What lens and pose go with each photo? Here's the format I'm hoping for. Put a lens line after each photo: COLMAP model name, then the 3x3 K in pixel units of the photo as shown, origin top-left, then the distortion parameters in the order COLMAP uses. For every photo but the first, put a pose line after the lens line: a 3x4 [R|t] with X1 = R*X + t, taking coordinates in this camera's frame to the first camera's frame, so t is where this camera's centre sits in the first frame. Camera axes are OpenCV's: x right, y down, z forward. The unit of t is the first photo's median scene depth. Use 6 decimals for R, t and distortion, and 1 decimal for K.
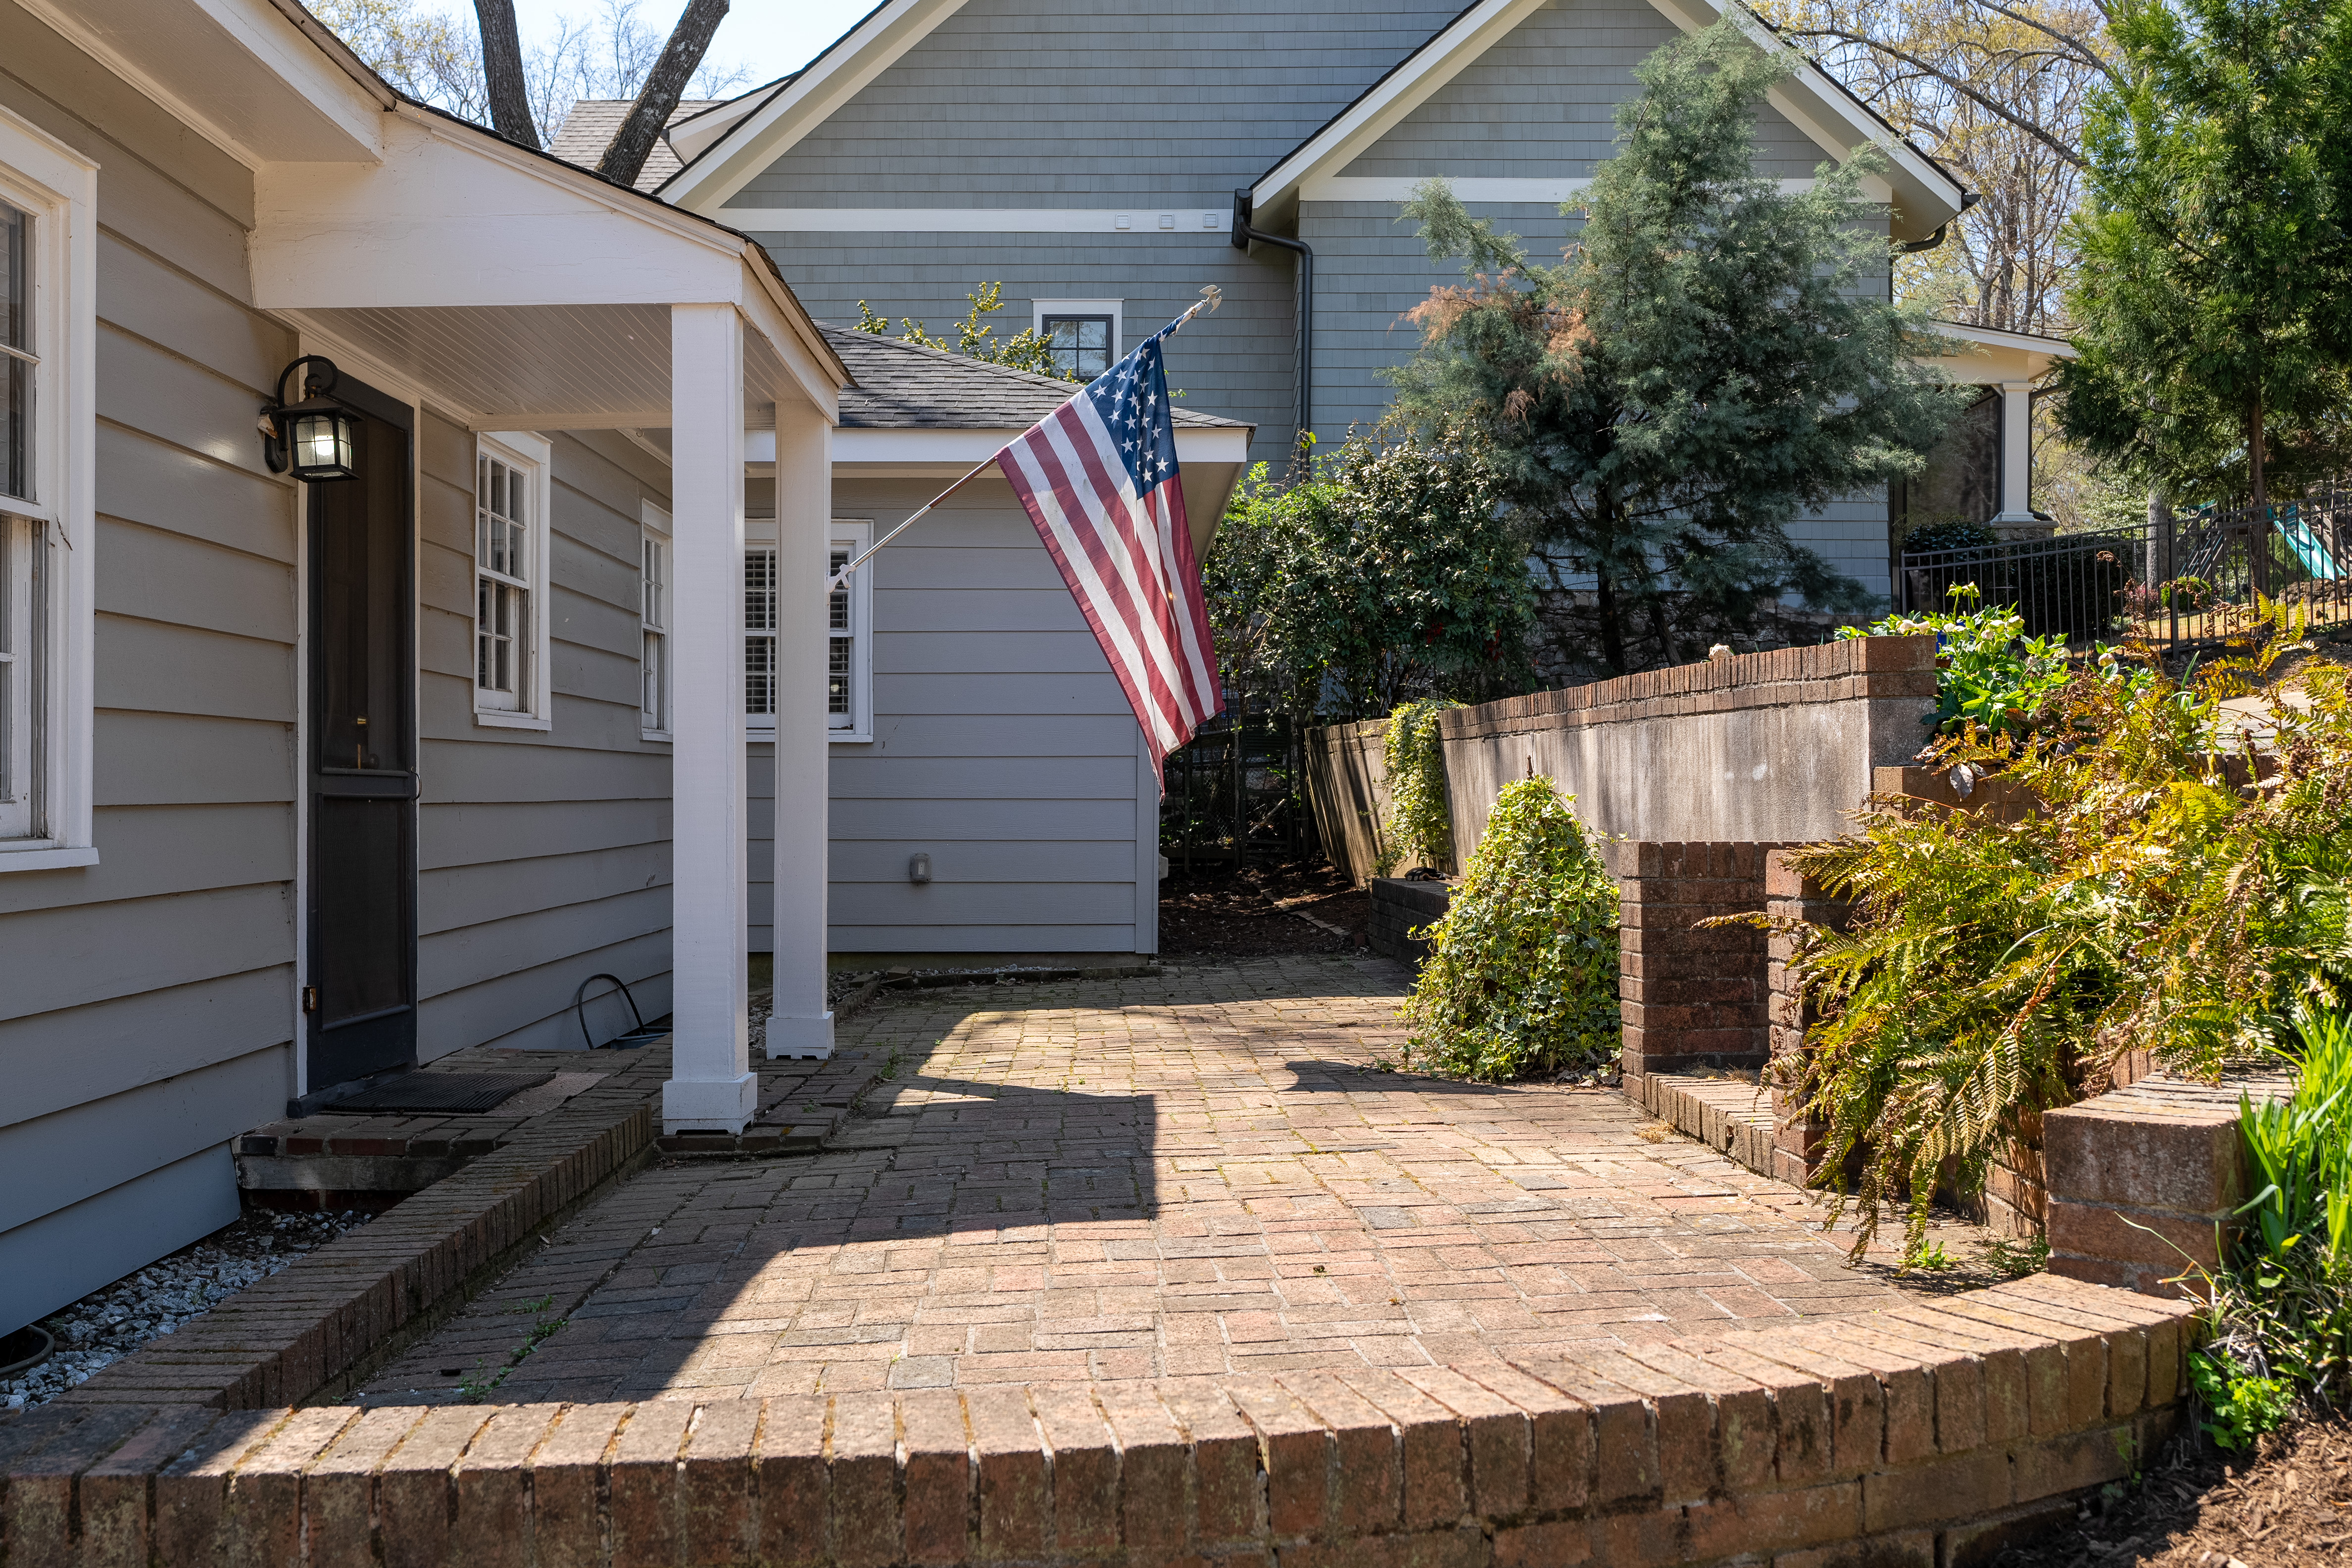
lens RADIAL K [[2242.0, 0, 1120.5], [0, 2242.0, 779.1], [0, 0, 1]] dist [0.005907, 0.007141]
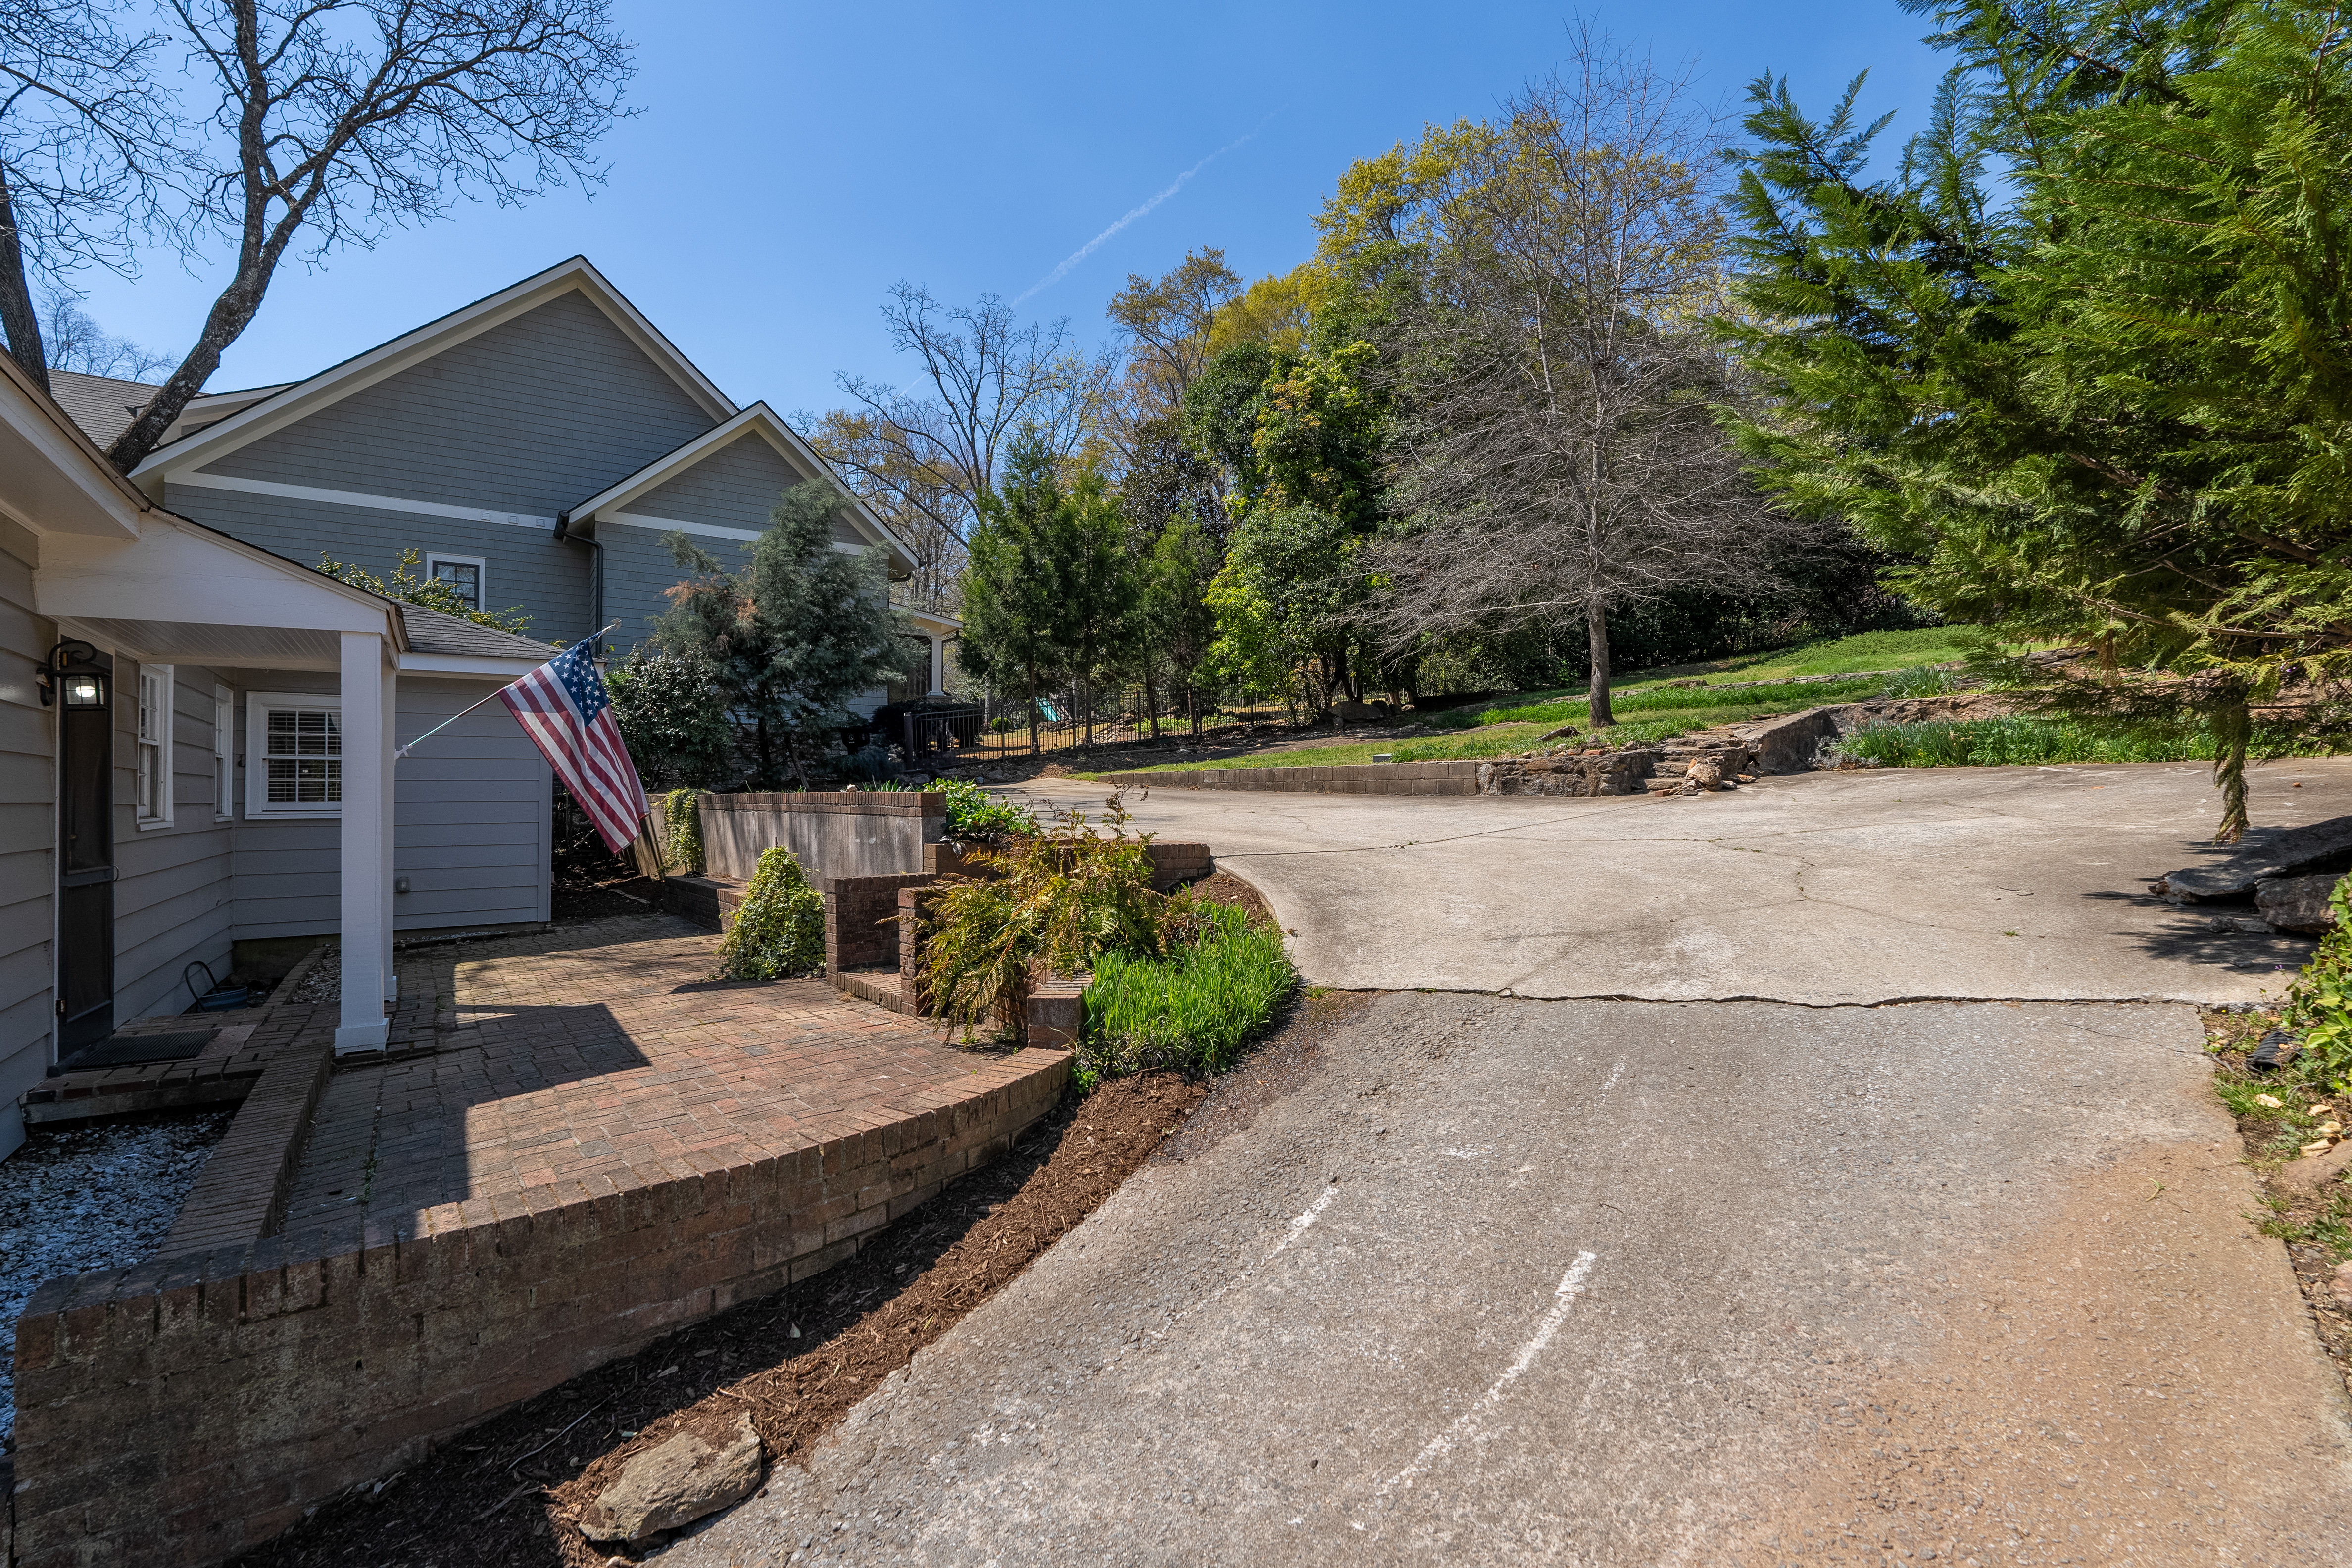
lens RADIAL K [[1054.1, 0, 1176.0], [0, 1054.1, 784.0], [0, 0, 1]] dist [-0.003012, -0.000051]
pose [[0.817307, 0.000368, 0.576202, -0.102147], [0.004478, 0.999966, -0.006990, -0.052239], [-0.576184, 0.008293, 0.817278, -0.128921]]
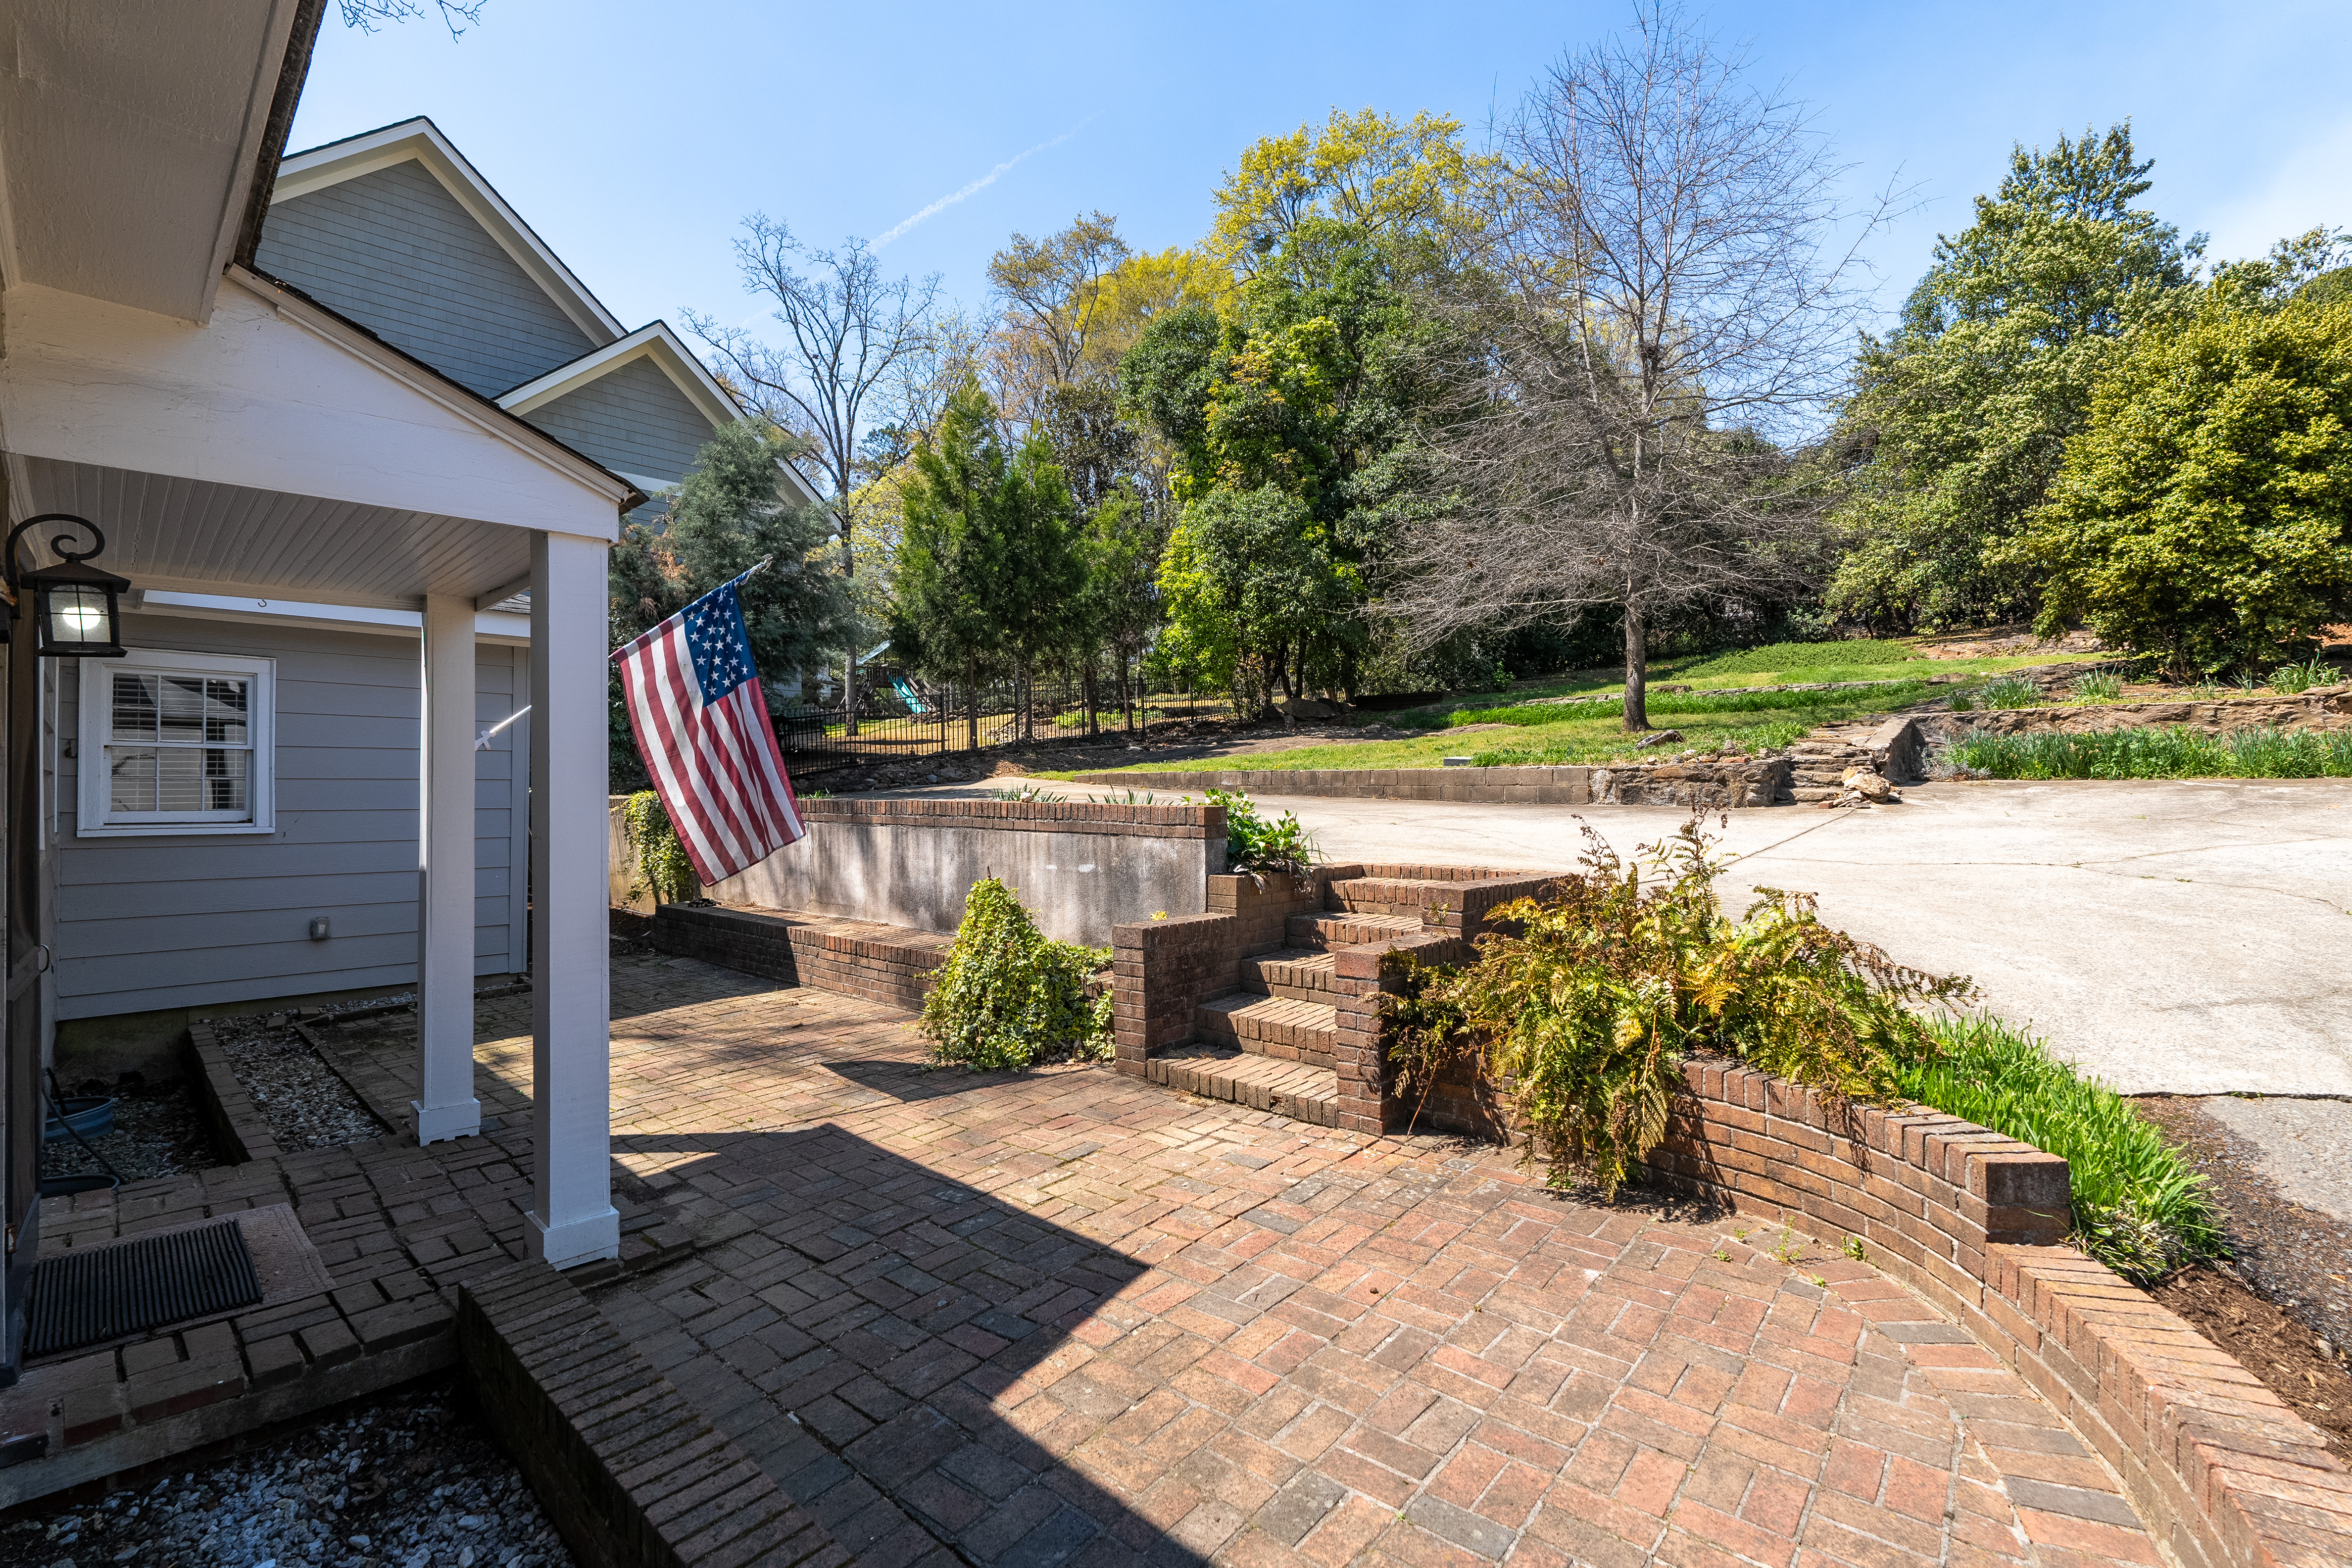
lens RADIAL K [[1069.0, 0, 1176.0], [0, 1069.0, 784.0], [0, 0, 1]] dist [-0.002623, 0.000379]
pose [[0.697272, 0.005387, 0.716786, -0.278429], [-0.003934, 0.999985, -0.003688, -0.065236], [-0.716795, -0.000248, 0.697283, 0.310476]]
